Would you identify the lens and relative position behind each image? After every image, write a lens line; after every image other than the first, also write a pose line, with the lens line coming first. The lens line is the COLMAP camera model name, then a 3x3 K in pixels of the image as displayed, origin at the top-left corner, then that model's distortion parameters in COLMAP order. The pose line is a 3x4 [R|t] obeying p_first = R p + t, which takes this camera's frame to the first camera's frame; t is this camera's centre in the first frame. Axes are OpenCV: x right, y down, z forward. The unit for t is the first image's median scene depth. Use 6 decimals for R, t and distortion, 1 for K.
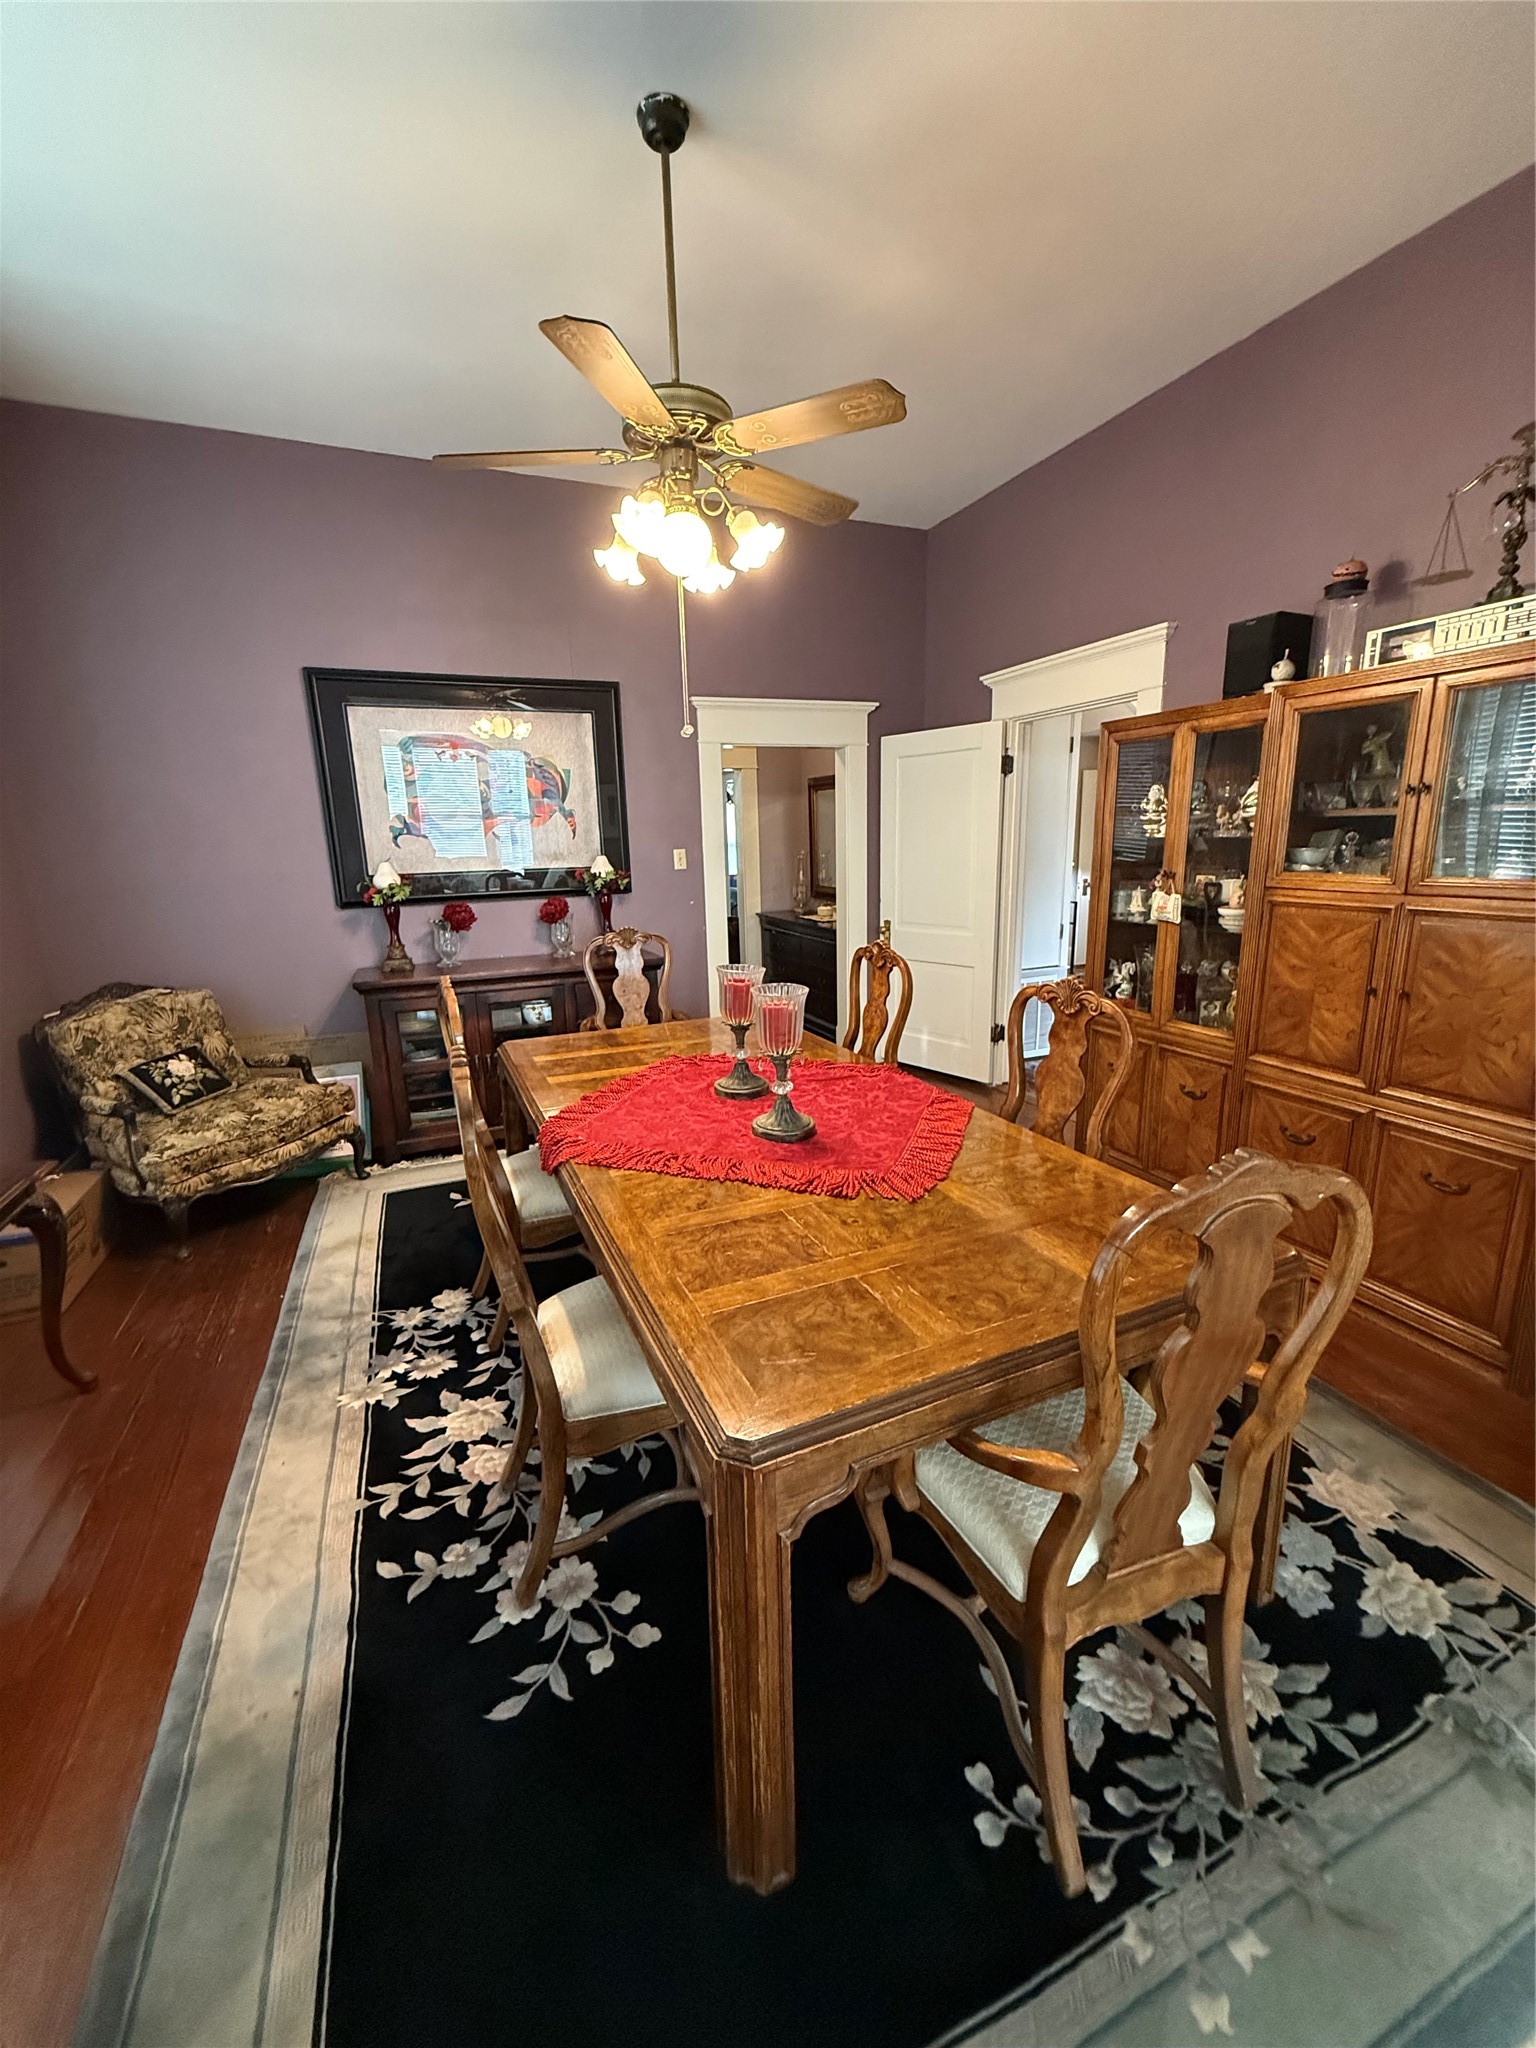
lens RADIAL K [[816.4, 0, 766.1], [0, 816.4, 1020.9], [0, 0, 1]] dist [-0.000078, -0.000051]
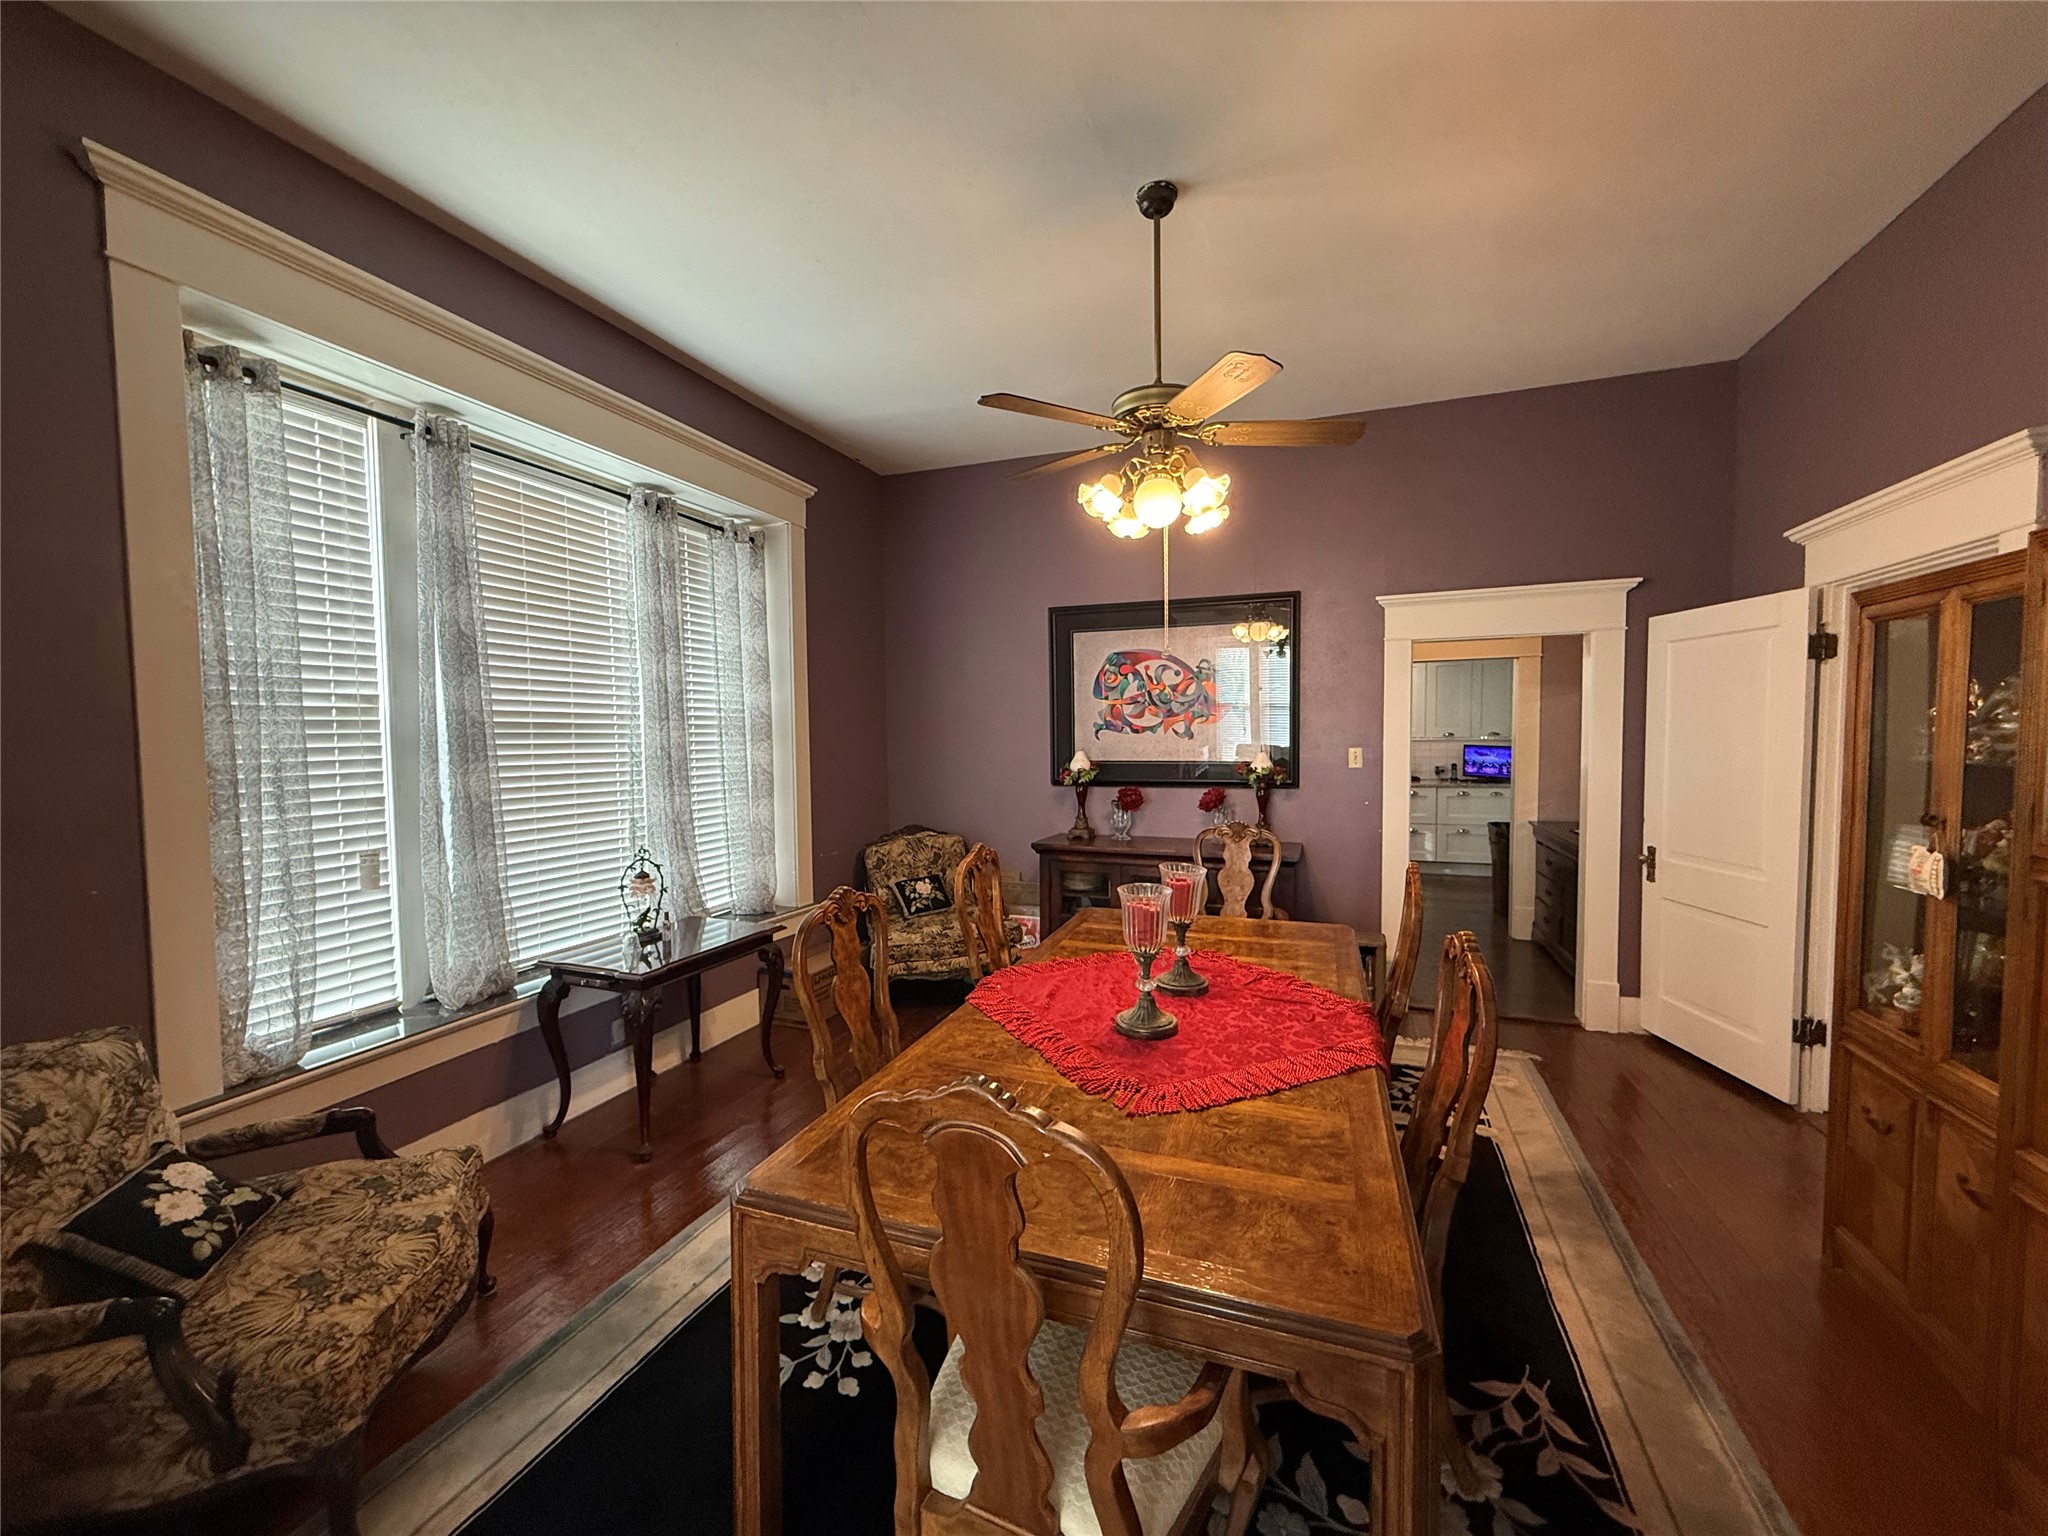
lens RADIAL K [[816.4, 0, 1021.2], [0, 816.4, 772.3], [0, 0, 1]] dist [-0.000078, -0.000051]
pose [[0.715654, 0.055241, -0.696267, 0.385817], [-0.162810, 0.982600, -0.089385, -0.041157], [0.679214, 0.177328, 0.712196, 0.062225]]
